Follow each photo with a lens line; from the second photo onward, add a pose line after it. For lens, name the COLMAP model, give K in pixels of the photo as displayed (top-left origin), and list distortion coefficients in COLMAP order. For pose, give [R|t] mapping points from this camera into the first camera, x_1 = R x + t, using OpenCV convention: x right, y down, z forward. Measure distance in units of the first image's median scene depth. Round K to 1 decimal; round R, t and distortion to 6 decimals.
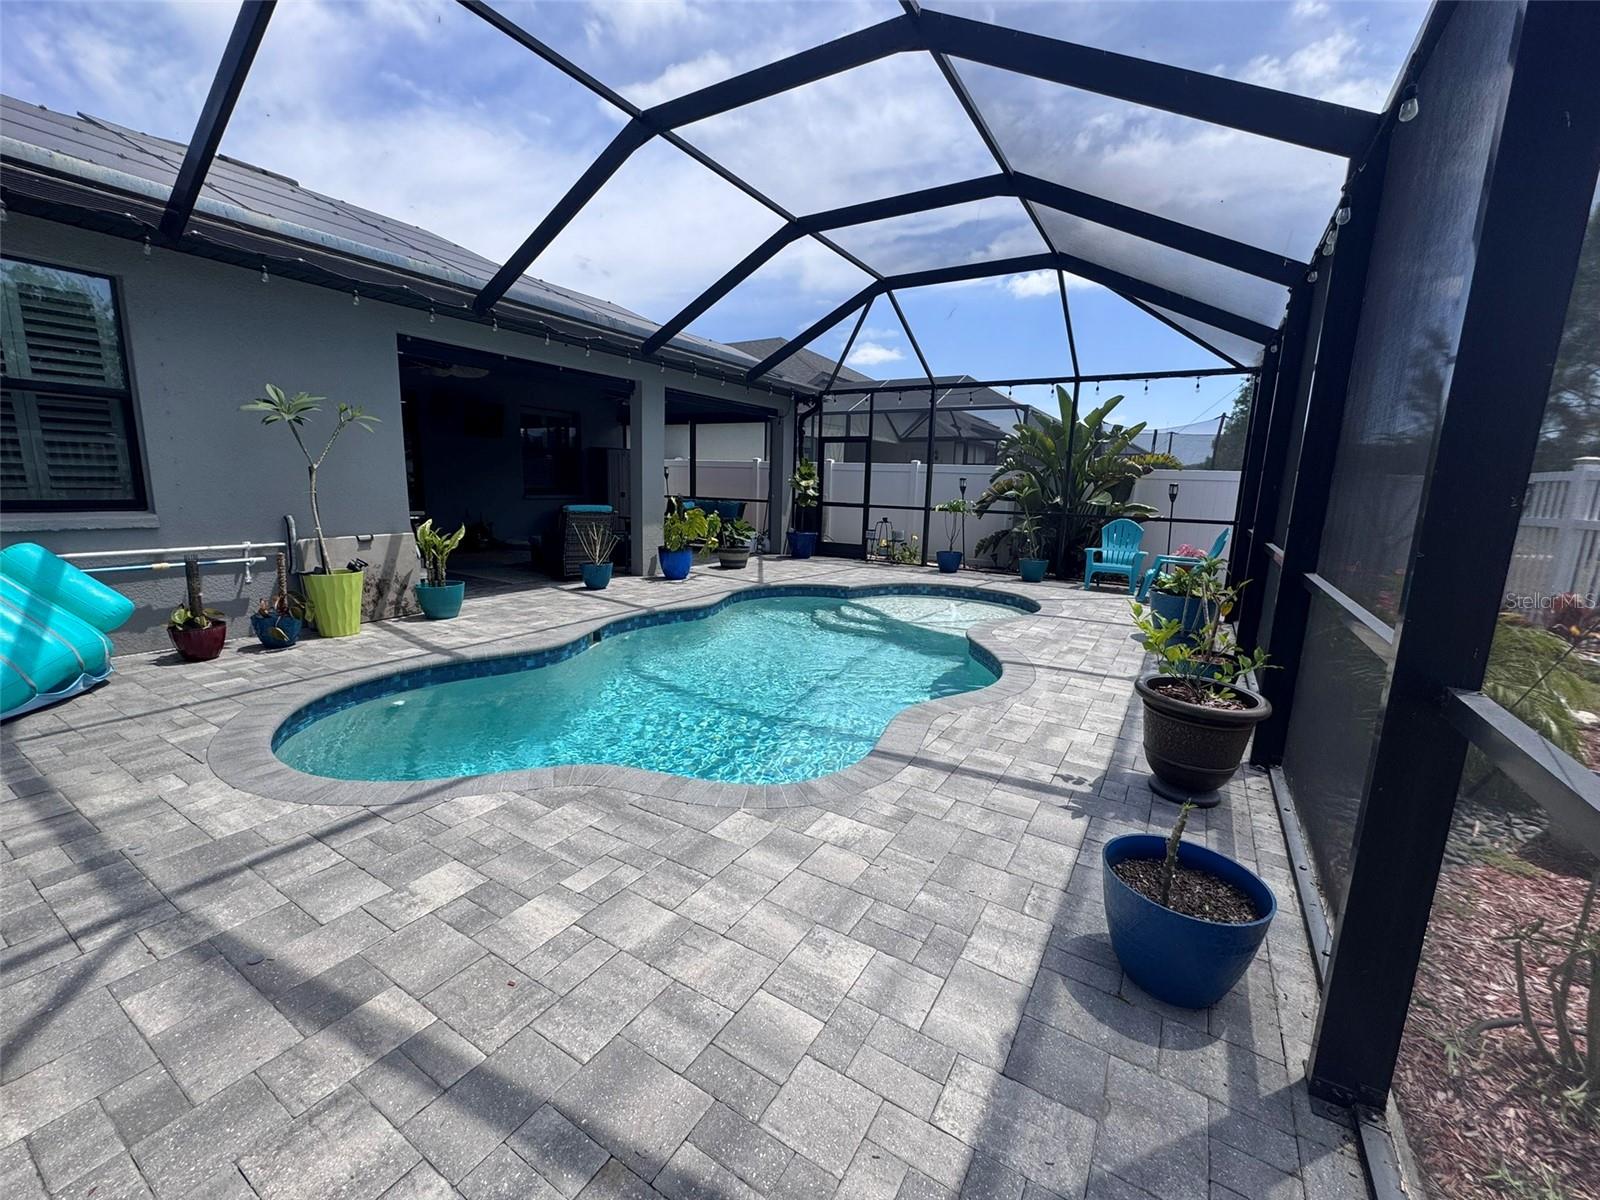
lens RADIAL K [[643.3, 0, 800.0], [0, 643.3, 600.0], [0, 0, 1]] dist [0.000985, 0.000105]
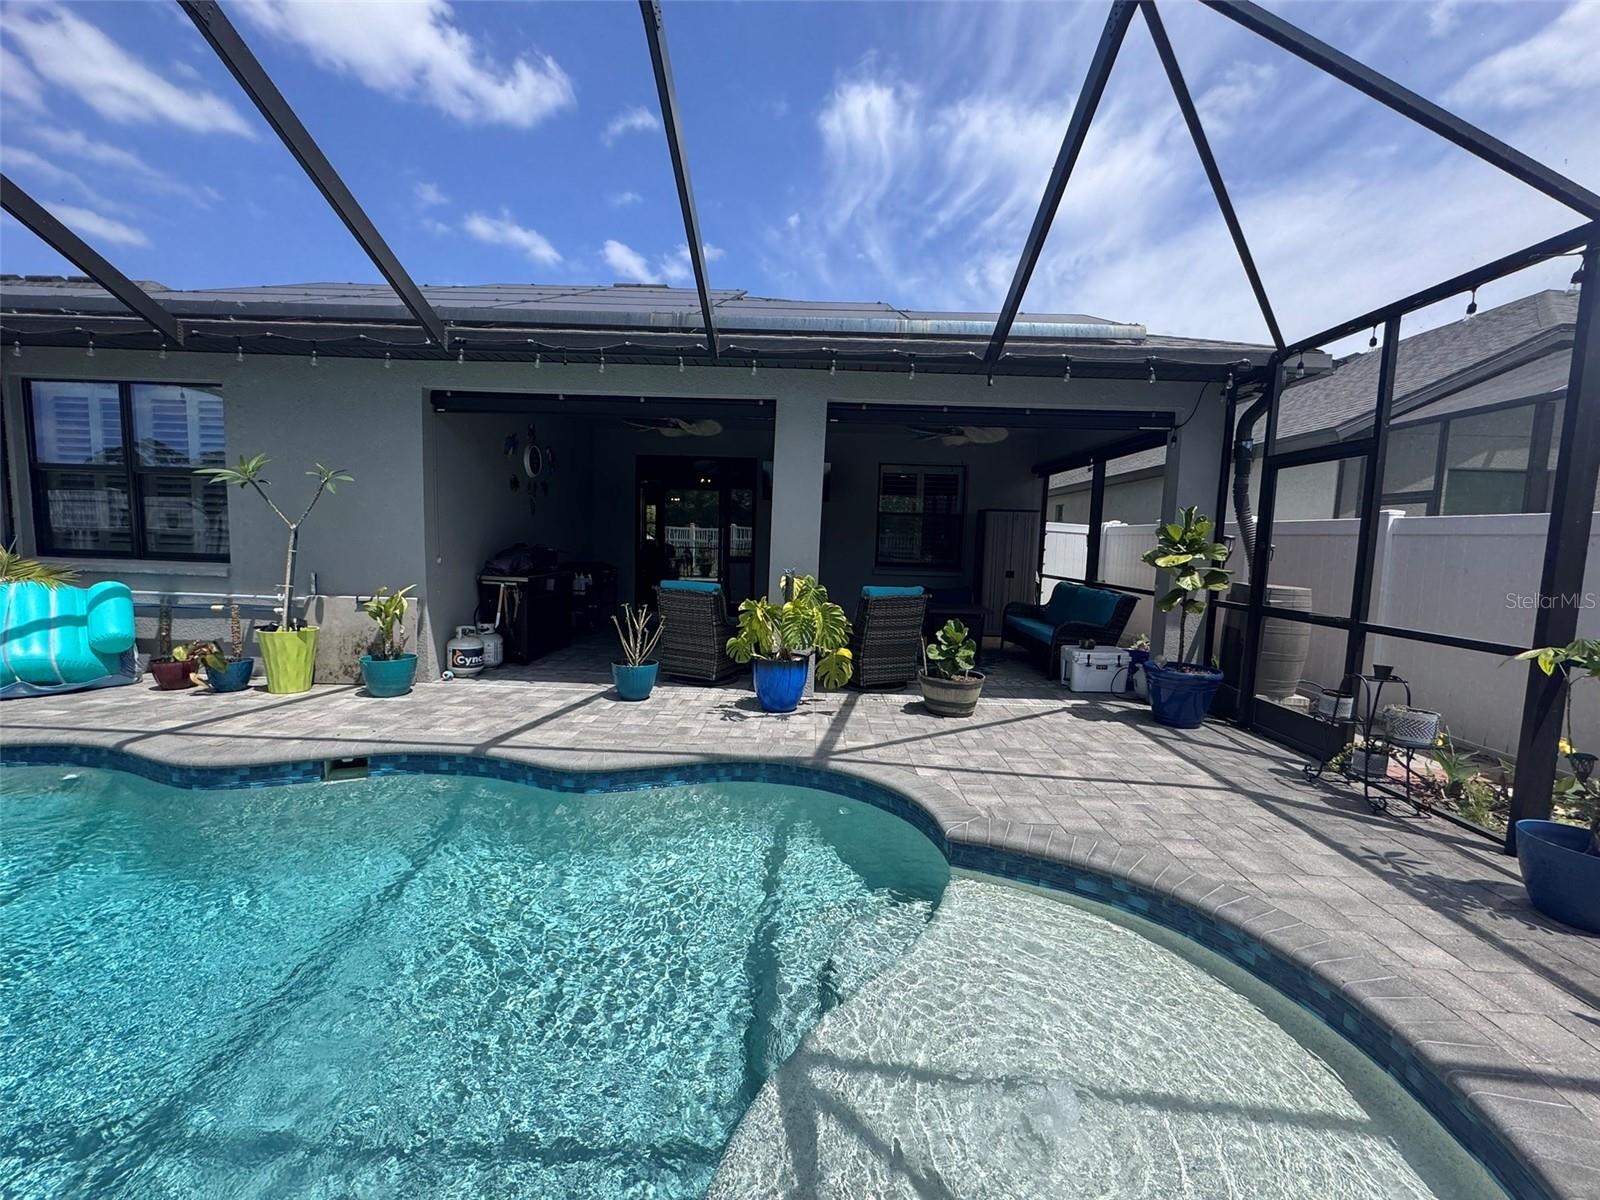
lens RADIAL K [[643.3, 0, 800.0], [0, 643.3, 600.0], [0, 0, 1]] dist [0.000985, 0.000105]
pose [[0.504002, 0.071606, -0.860729, 0.356530], [-0.174870, 0.984378, -0.020503, -0.134975], [0.845815, 0.160850, 0.508650, 0.749643]]
